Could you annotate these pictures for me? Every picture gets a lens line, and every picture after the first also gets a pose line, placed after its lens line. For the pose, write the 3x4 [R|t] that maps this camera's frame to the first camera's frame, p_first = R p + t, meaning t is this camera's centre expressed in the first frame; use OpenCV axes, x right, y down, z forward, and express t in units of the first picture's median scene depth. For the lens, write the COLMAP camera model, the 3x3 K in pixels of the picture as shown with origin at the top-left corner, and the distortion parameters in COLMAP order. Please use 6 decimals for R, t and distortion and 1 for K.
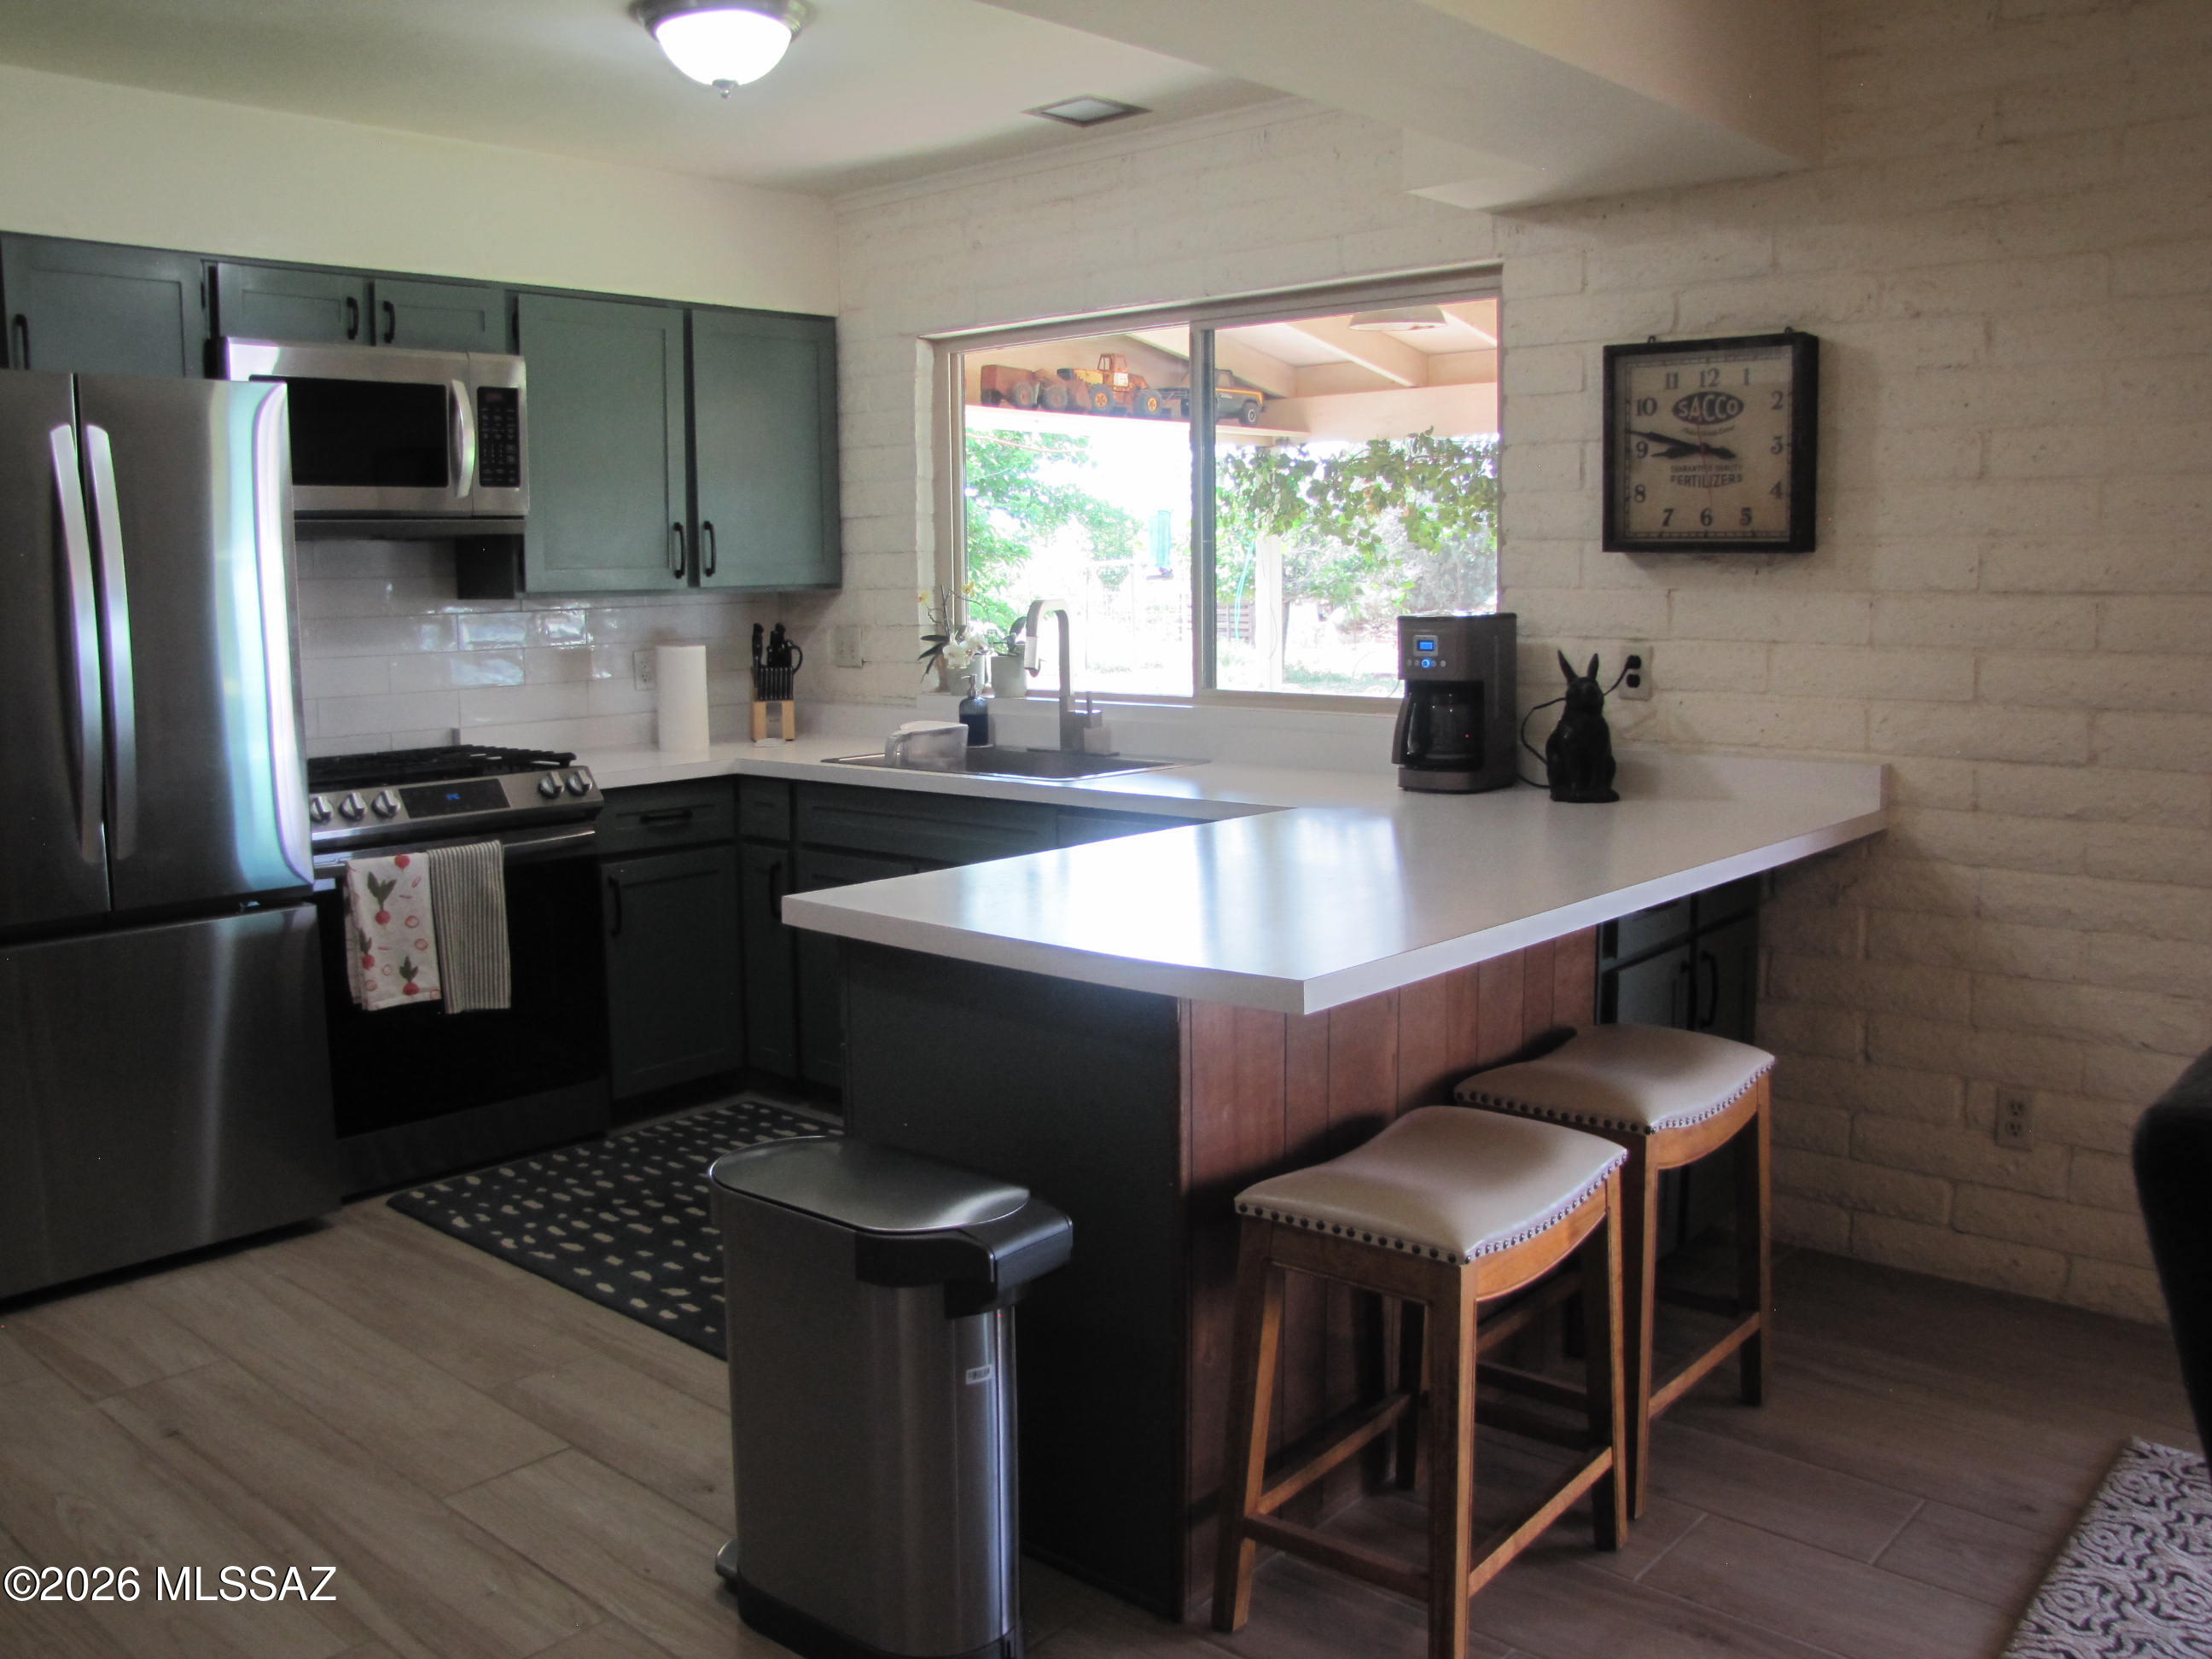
lens RADIAL K [[1923.2, 0, 1106.5], [0, 1923.2, 768.0], [0, 0, 1]] dist [-0.188603, 0.181787]
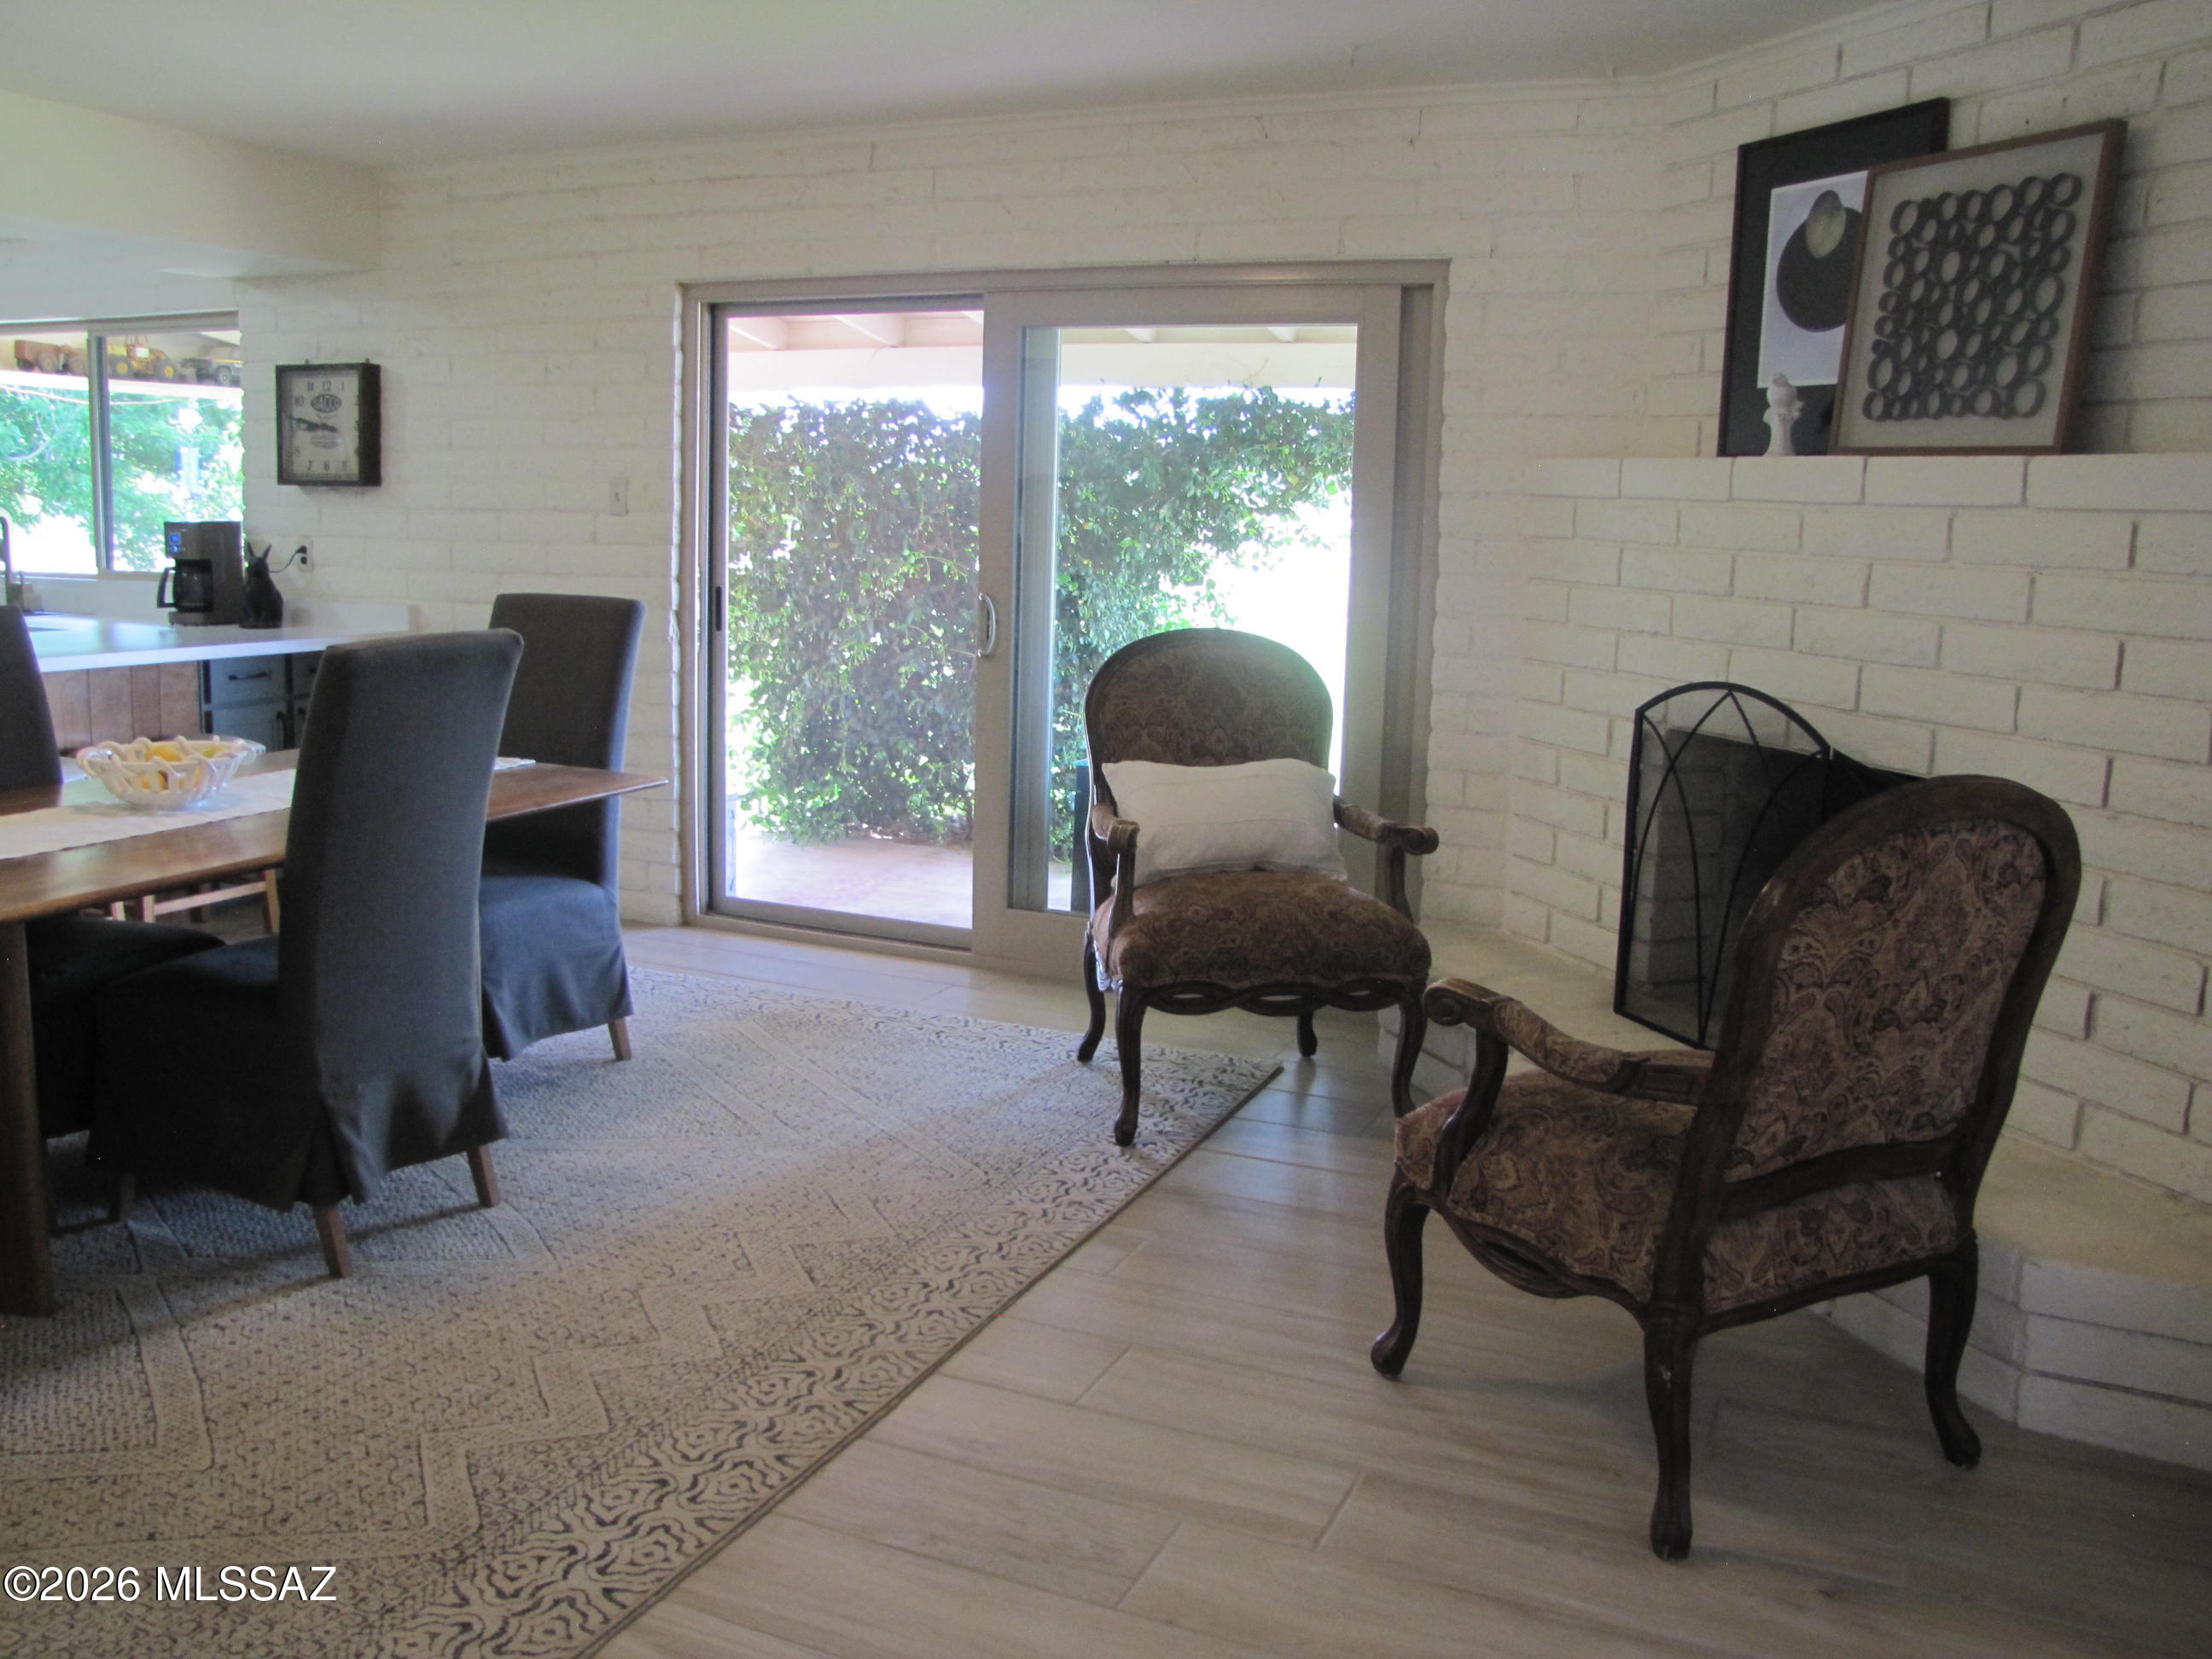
lens RADIAL K [[1923.2, 0, 1106.5], [0, 1923.2, 768.0], [0, 0, 1]] dist [-0.188603, 0.181787]
pose [[0.949264, -0.010543, 0.314303, 0.412774], [-0.000062, 0.999432, 0.033711, 0.080174], [-0.314480, -0.032021, 0.948724, -0.791252]]
